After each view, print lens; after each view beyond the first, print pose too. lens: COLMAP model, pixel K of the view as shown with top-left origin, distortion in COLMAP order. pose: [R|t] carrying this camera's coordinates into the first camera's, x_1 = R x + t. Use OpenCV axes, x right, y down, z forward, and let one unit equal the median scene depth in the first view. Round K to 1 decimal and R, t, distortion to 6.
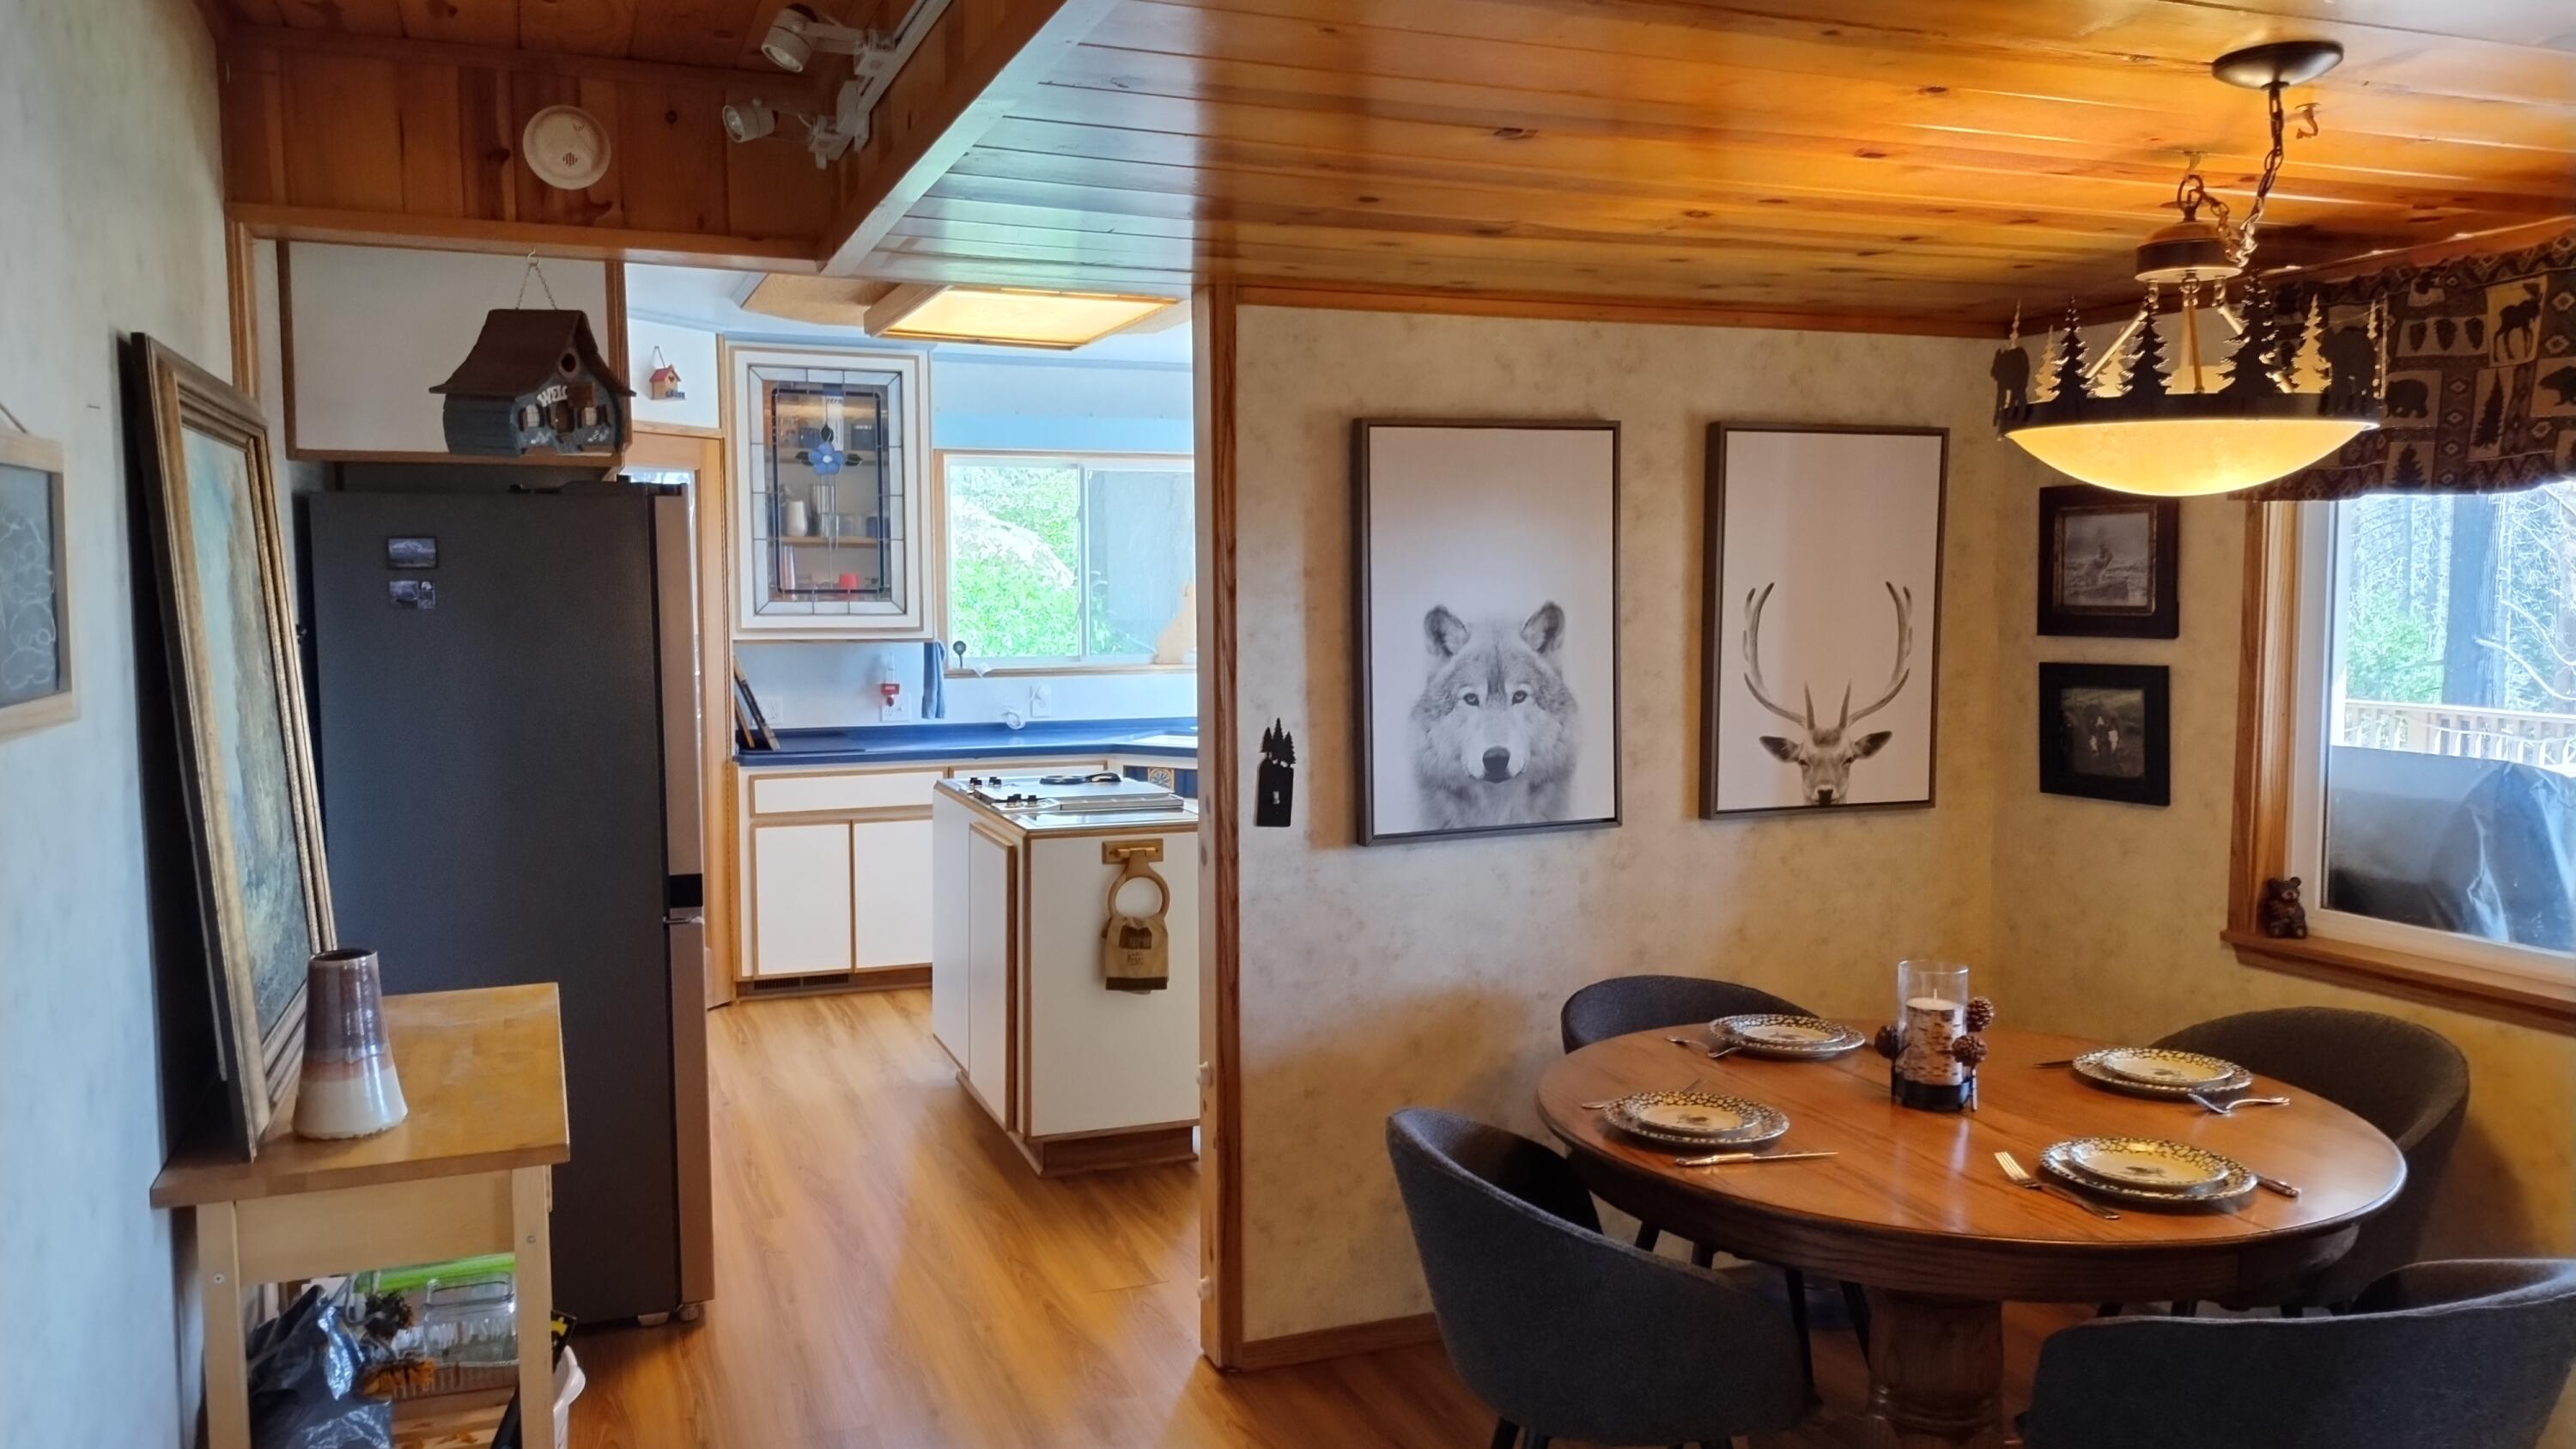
lens RADIAL K [[1891.1, 0, 1287.9], [0, 1891.1, 725.3], [0, 0, 1]] dist [0.079120, 0.000488]
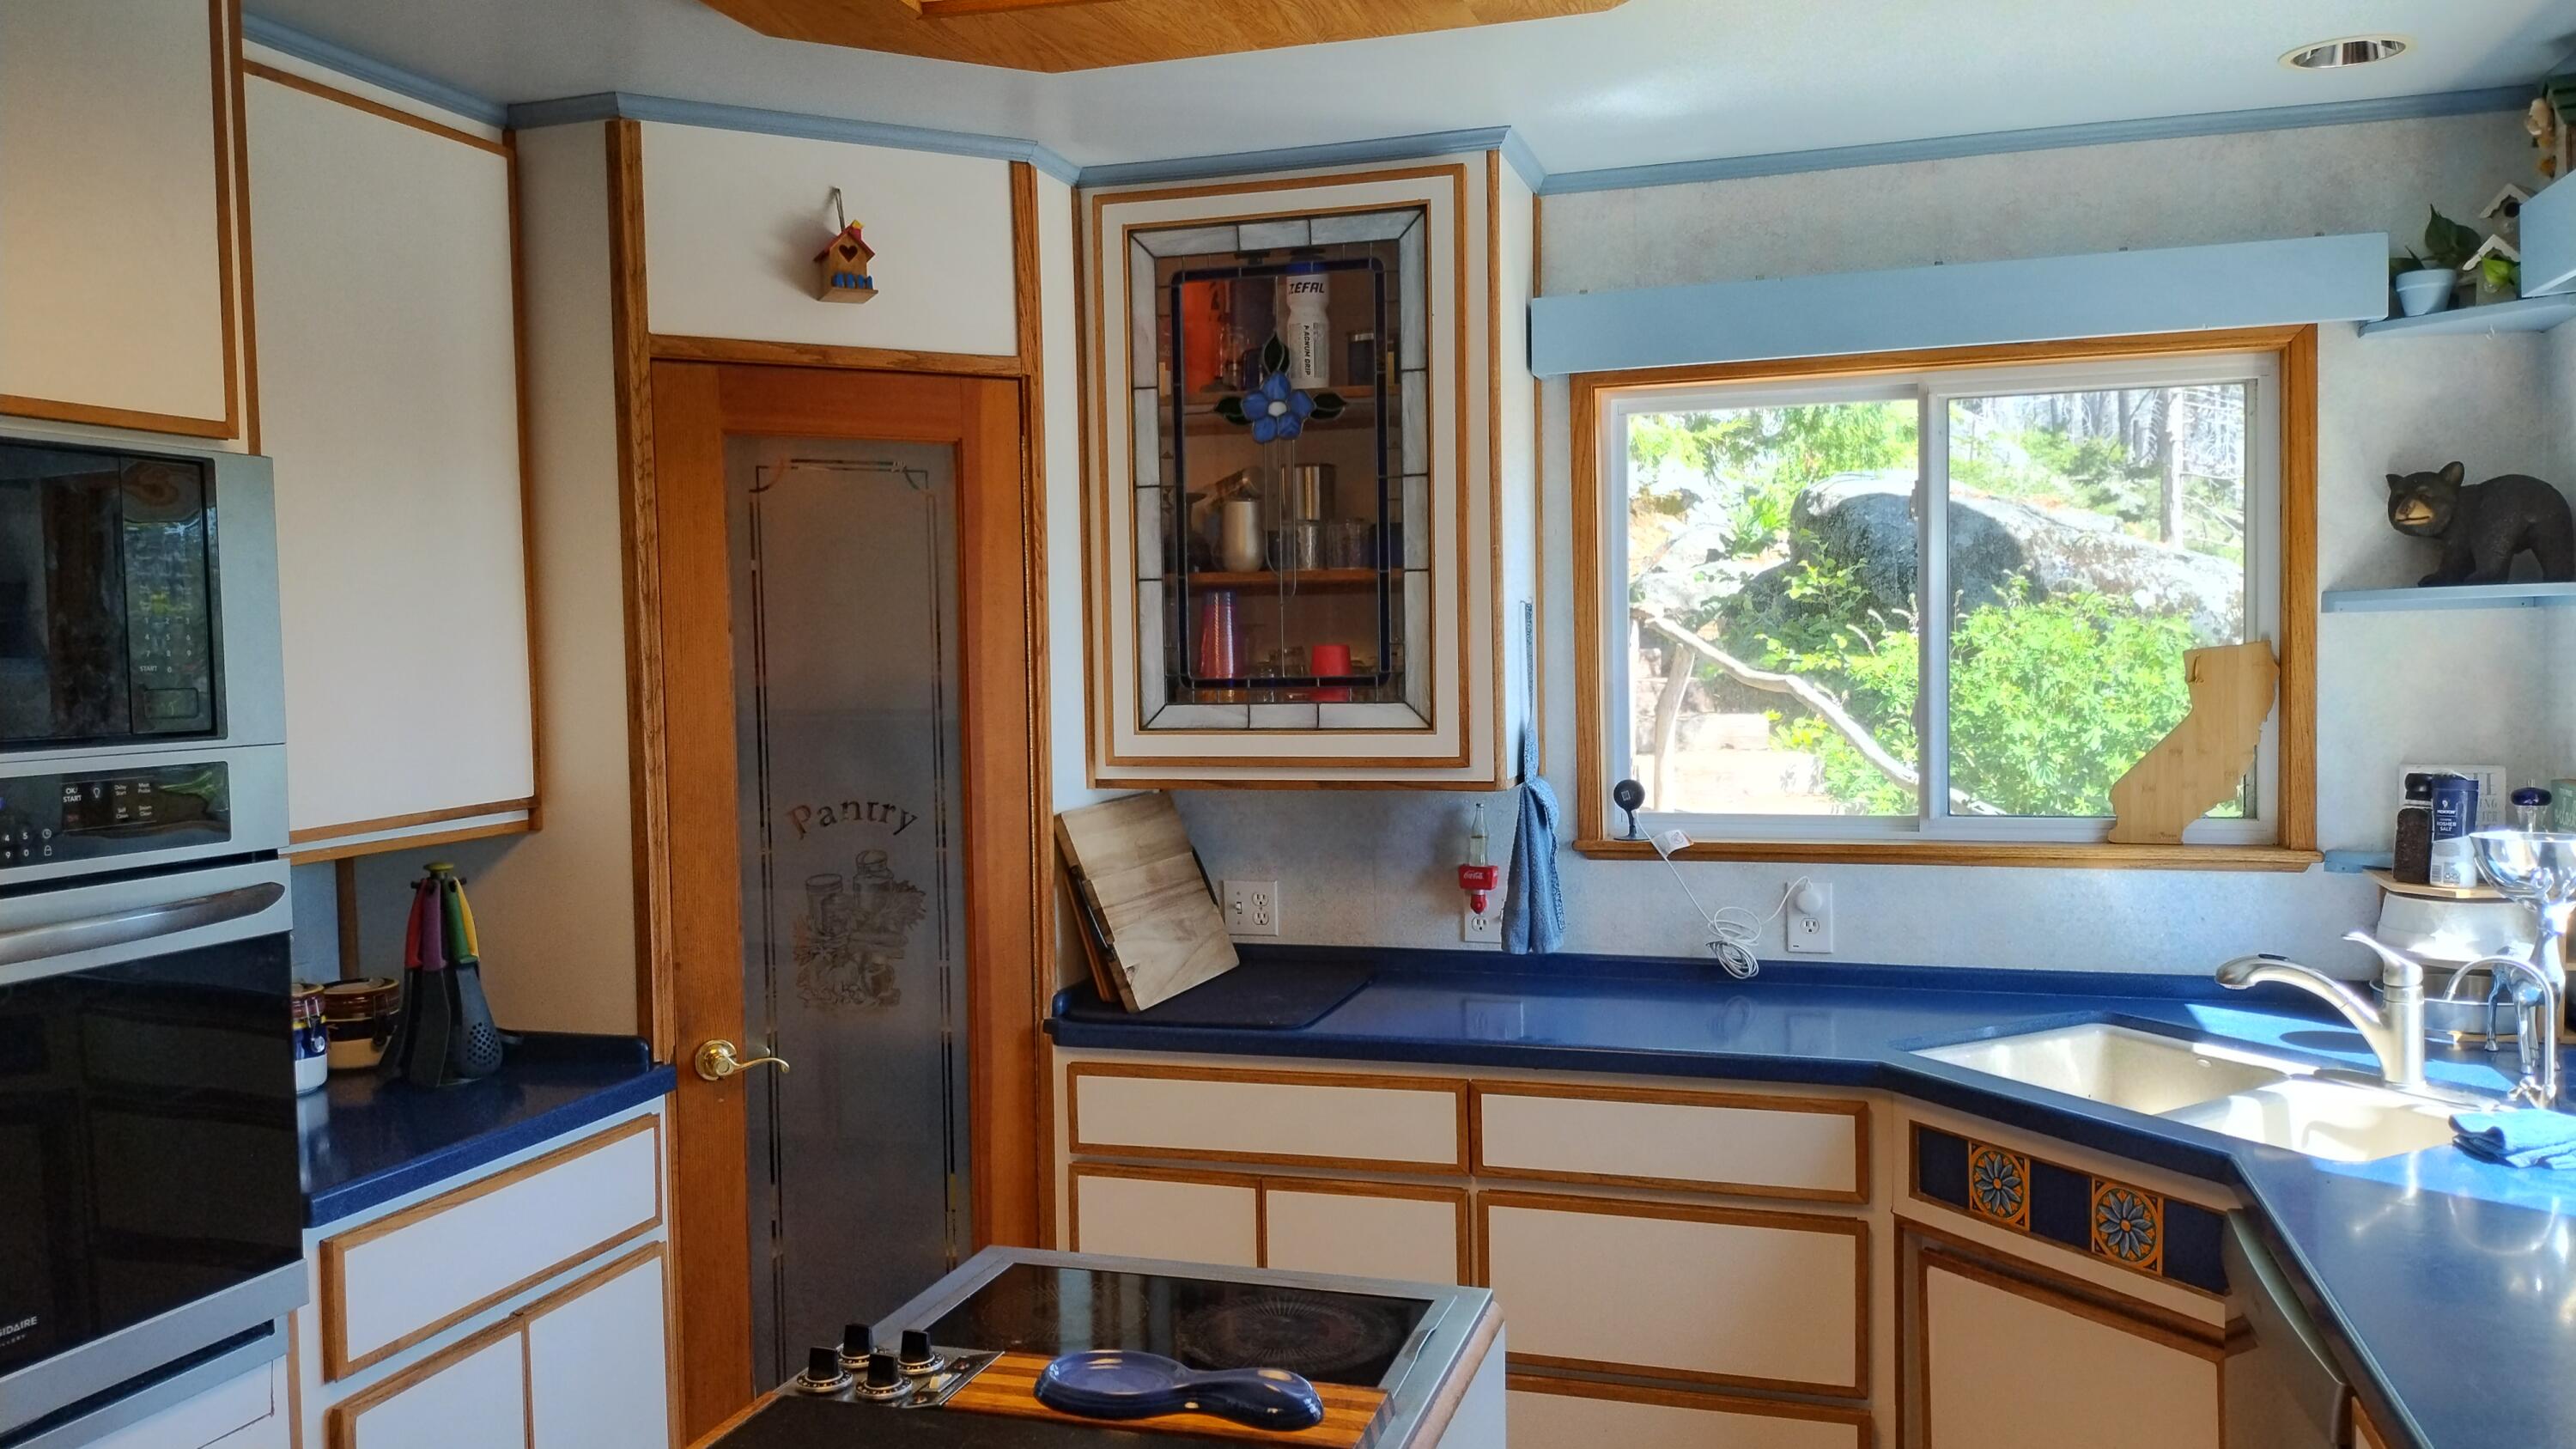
lens RADIAL K [[1891.1, 0, 1284.4], [0, 1891.1, 734.3], [0, 0, 1]] dist [0.079120, 0.000488]
pose [[0.782916, 0.016597, -0.621906, 0.057944], [-0.032192, 0.999386, -0.013855, -0.050660], [0.621294, 0.030868, 0.782969, 0.622881]]
